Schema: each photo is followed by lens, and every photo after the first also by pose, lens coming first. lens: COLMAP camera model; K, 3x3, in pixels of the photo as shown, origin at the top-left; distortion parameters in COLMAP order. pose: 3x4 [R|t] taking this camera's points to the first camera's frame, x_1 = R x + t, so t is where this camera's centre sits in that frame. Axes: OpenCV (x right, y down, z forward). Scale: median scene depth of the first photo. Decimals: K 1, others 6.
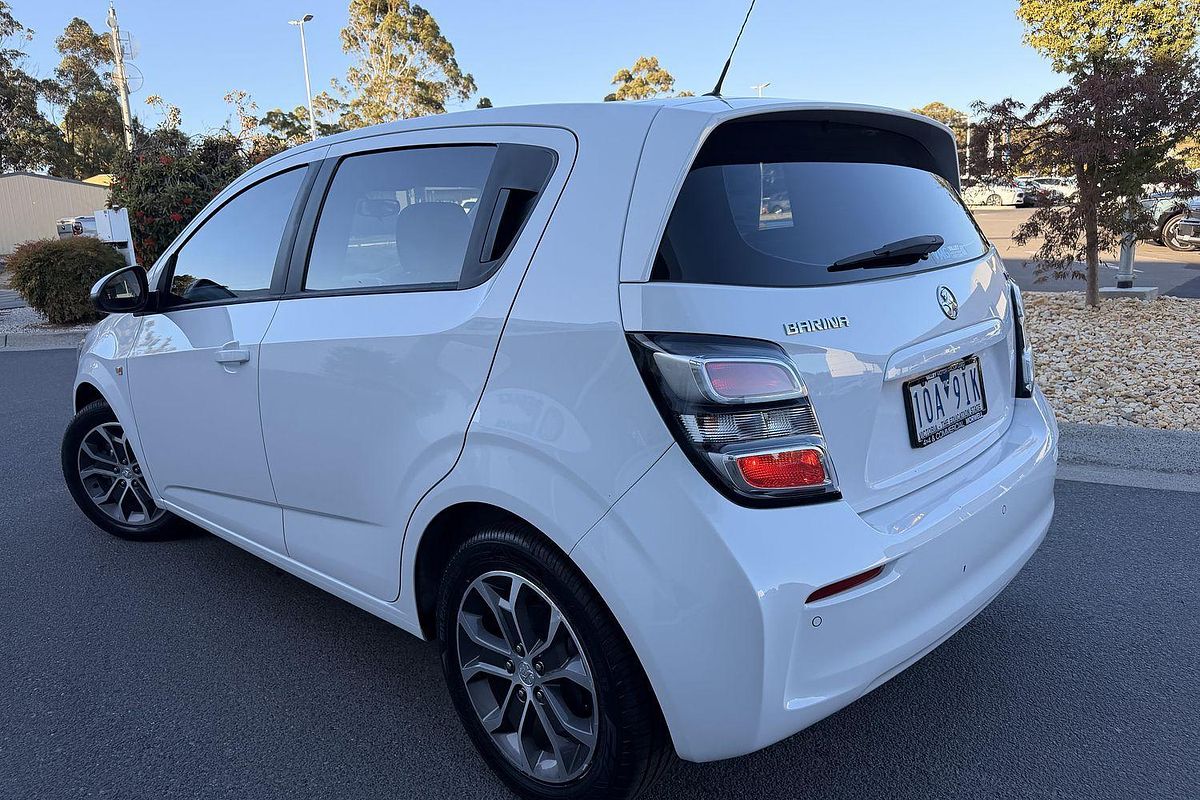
lens RADIAL K [[851.8, 0, 609.4], [0, 851.8, 411.1], [0, 0, 1]] dist [0.001871, -0.037403]
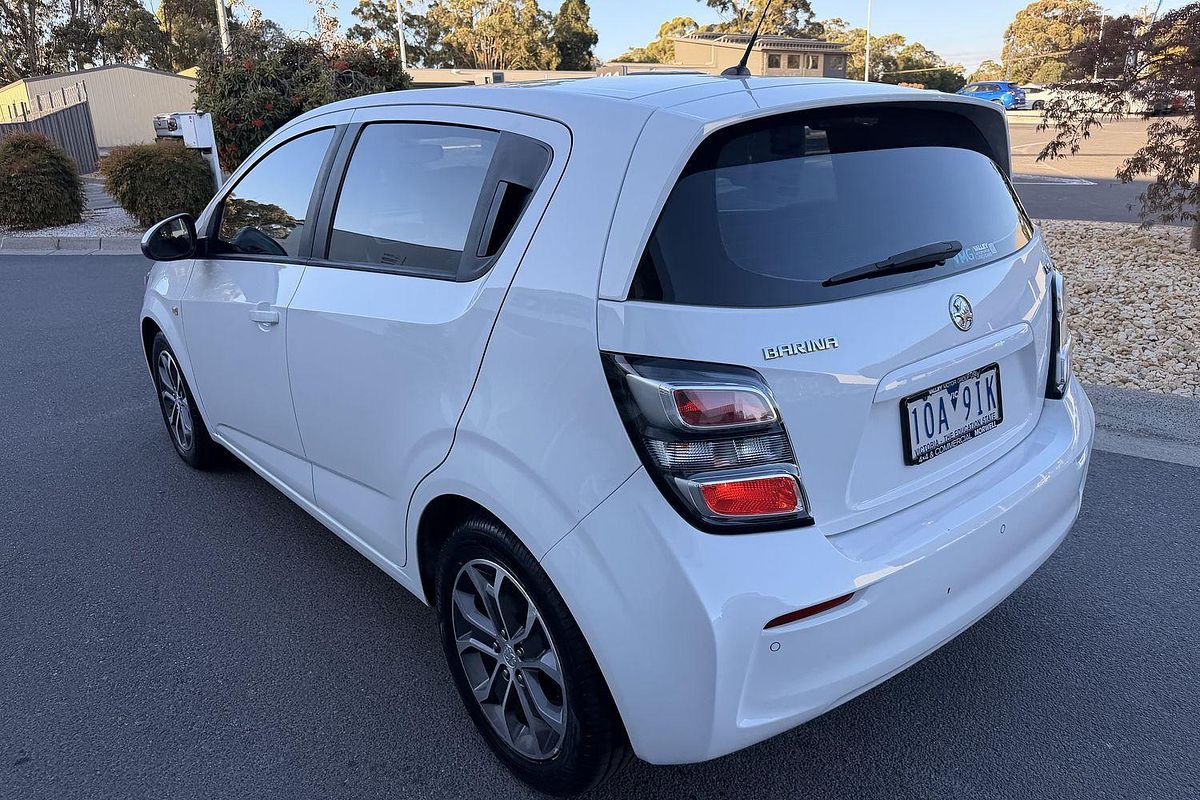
lens RADIAL K [[851.8, 0, 609.4], [0, 851.8, 411.1], [0, 0, 1]] dist [0.001871, -0.037403]
pose [[0.993818, 0.052409, -0.097876, 0.106571], [-0.040441, 0.991891, 0.120484, -0.117712], [0.103397, -0.115781, 0.987878, 0.008356]]
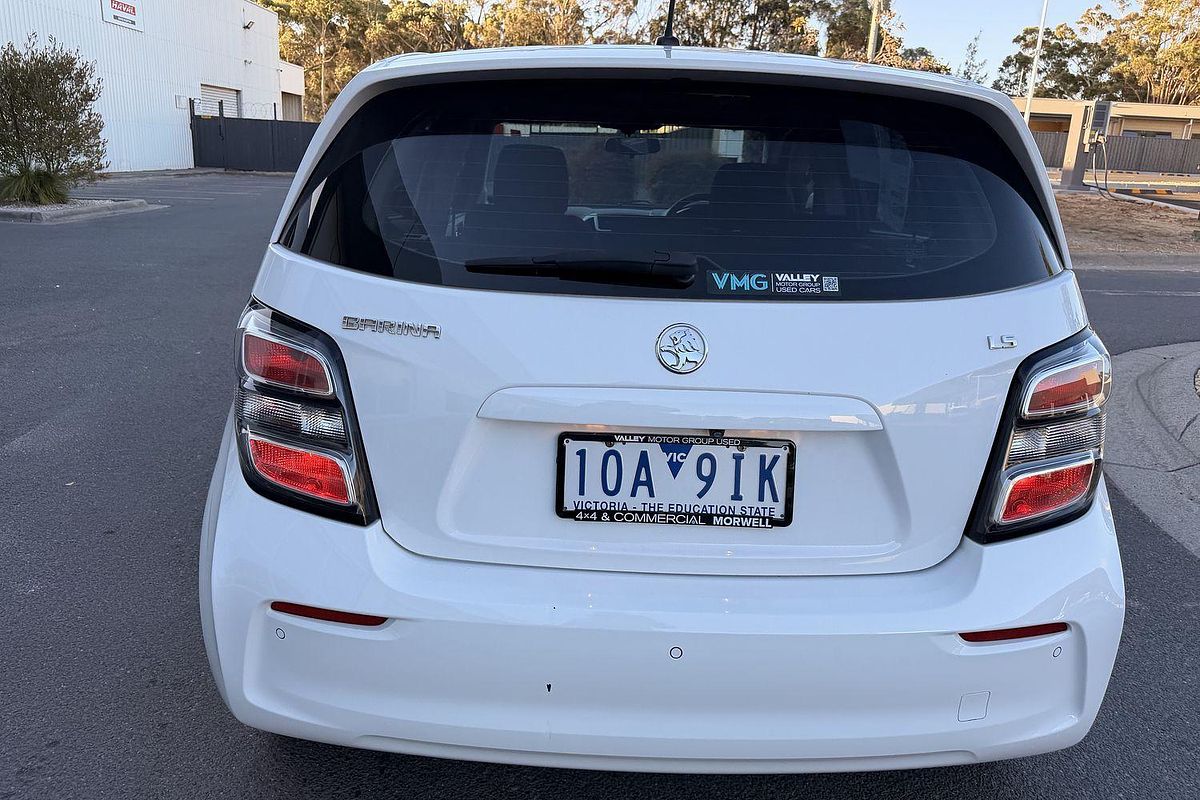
lens RADIAL K [[854.2, 0, 677.7], [0, 854.2, 398.3], [0, 0, 1]] dist [0.033571, -0.001993]
pose [[0.694008, 0.277666, -0.664269, 0.888944], [-0.231652, 0.959695, 0.159132, -0.201580], [0.681682, 0.043440, 0.730358, 0.480770]]
